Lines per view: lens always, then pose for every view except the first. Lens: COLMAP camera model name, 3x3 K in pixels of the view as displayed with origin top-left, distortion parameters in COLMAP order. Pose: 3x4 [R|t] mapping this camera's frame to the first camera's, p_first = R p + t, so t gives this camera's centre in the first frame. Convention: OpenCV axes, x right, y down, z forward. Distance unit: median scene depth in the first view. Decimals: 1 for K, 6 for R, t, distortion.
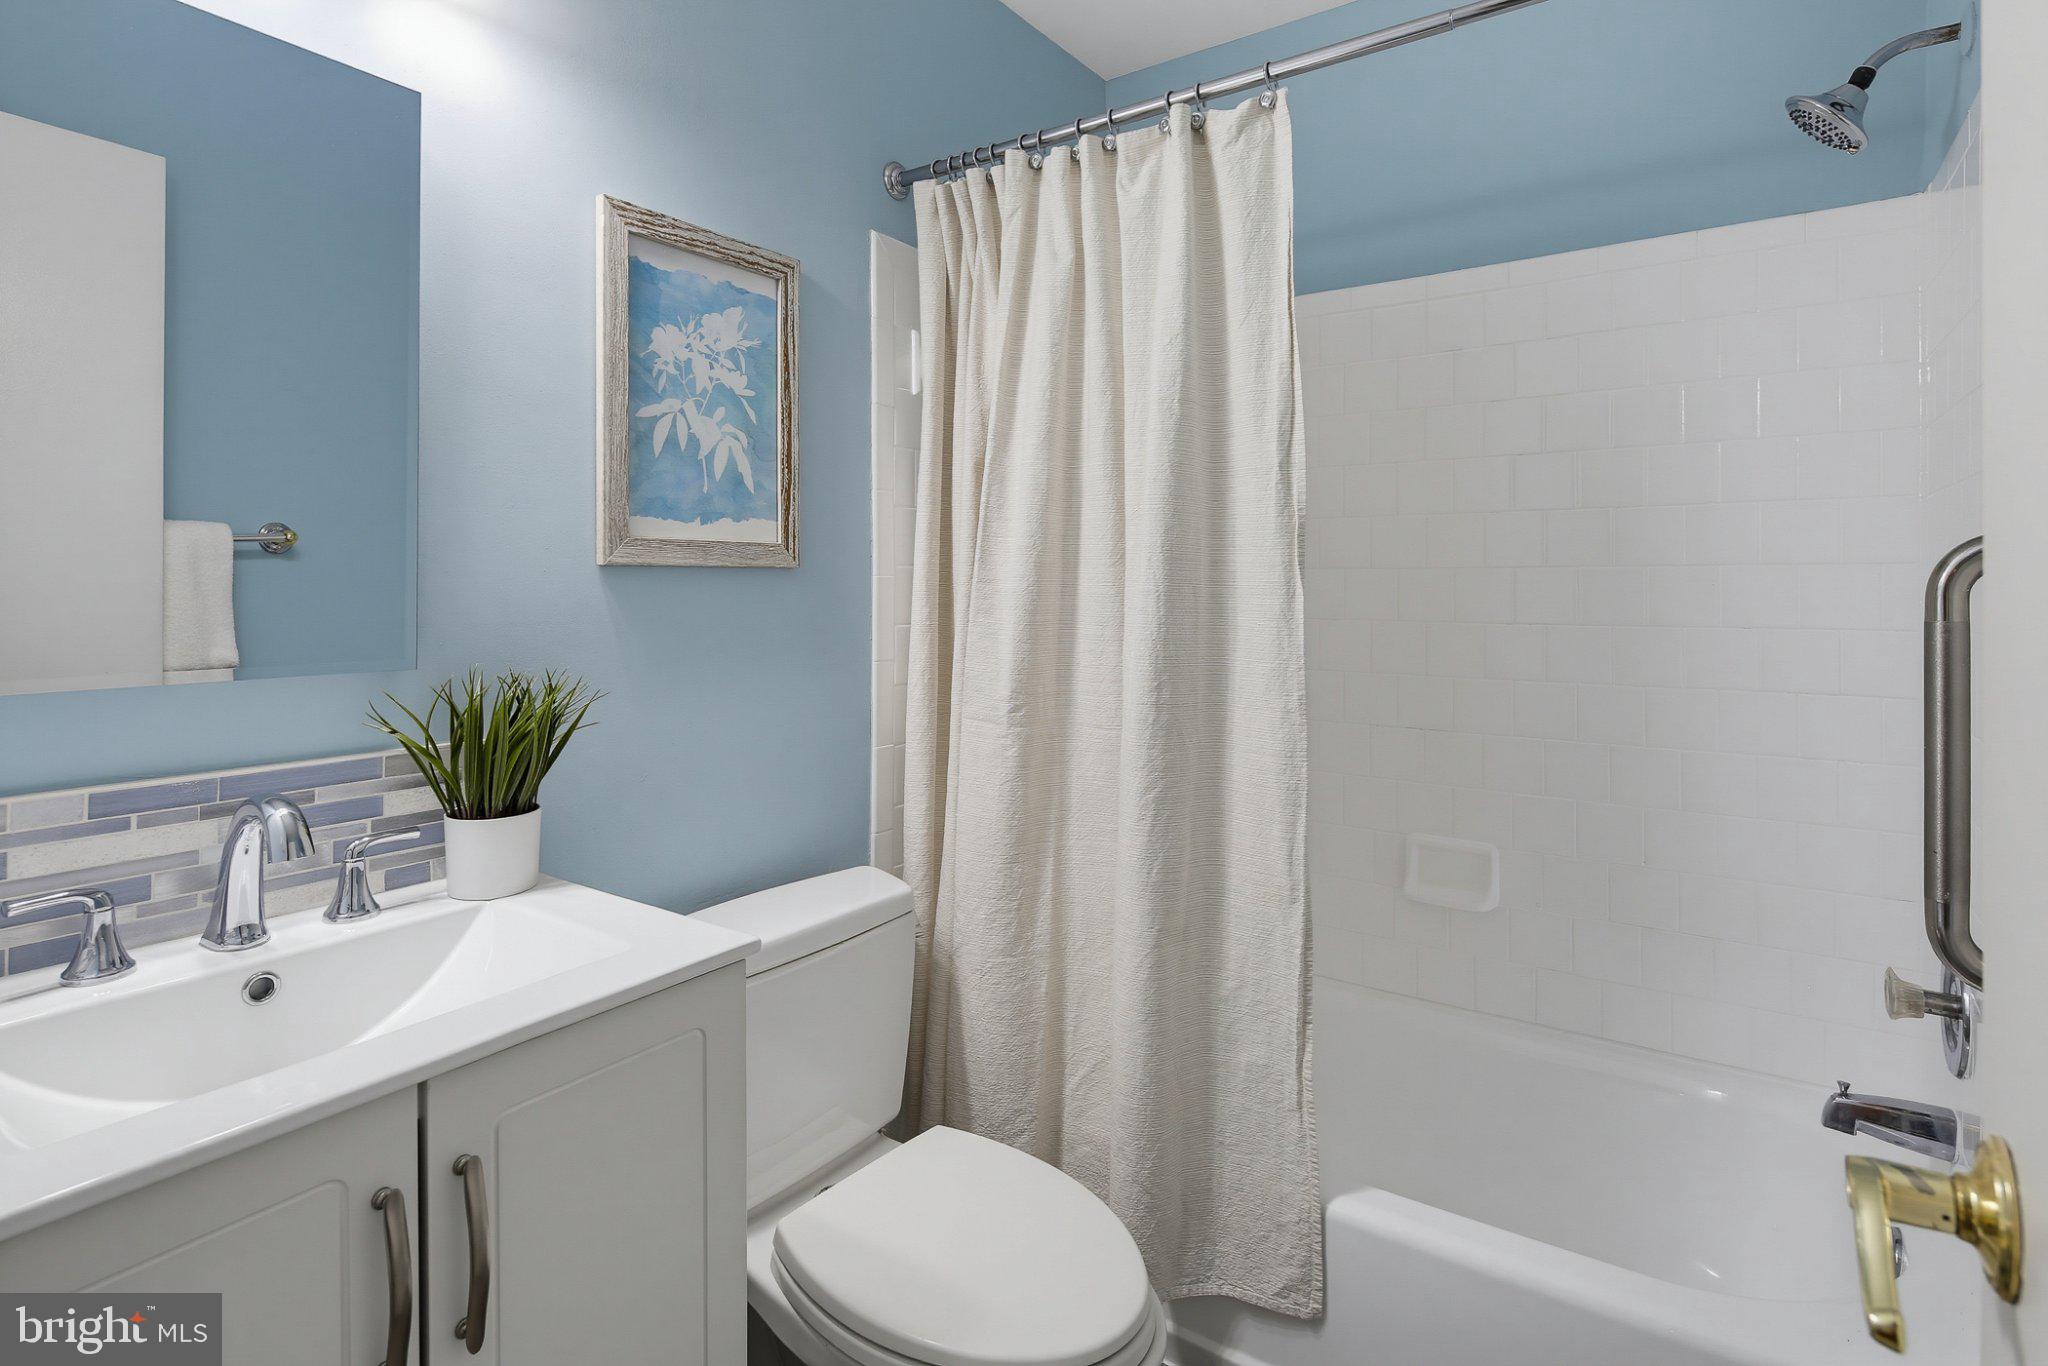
lens RADIAL K [[999.0, 0, 1028.1], [0, 999.0, 632.3], [0, 0, 1]] dist [-0.000574, -0.000715]
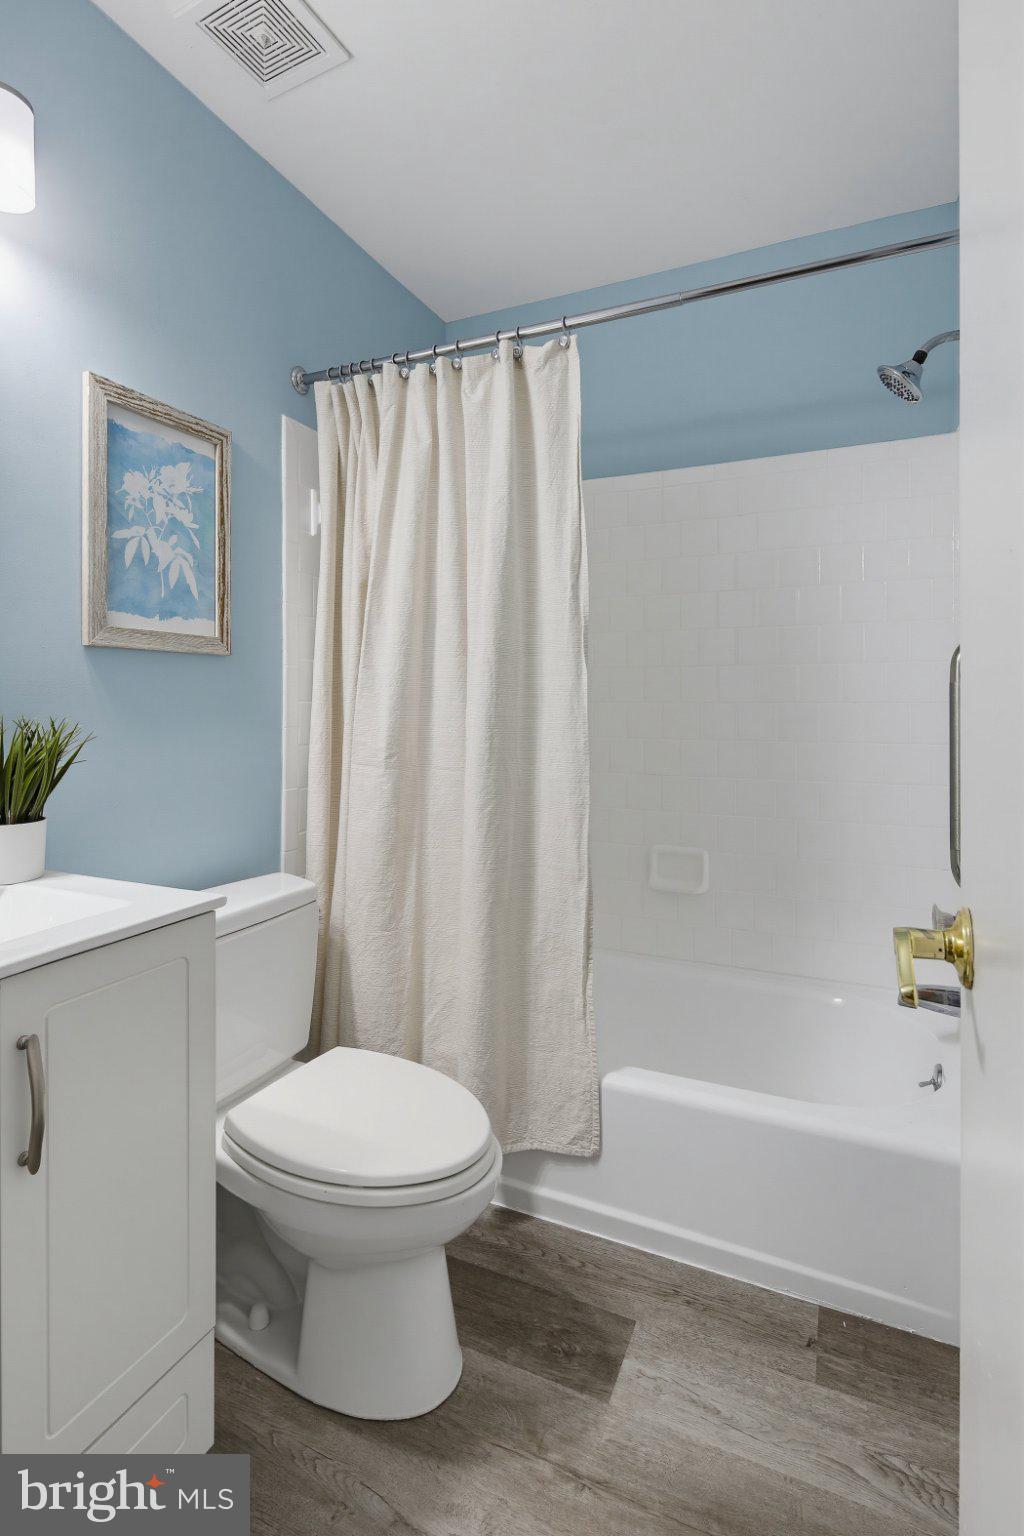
lens RADIAL K [[749.2, 0, 486.6], [0, 749.2, 746.1], [0, 0, 1]] dist [-0.000574, -0.000715]
pose [[0.987668, -0.001421, 0.156555, -0.048472], [0.000813, 0.999992, 0.003948, 0.063659], [-0.156559, -0.003772, 0.987661, -0.086284]]
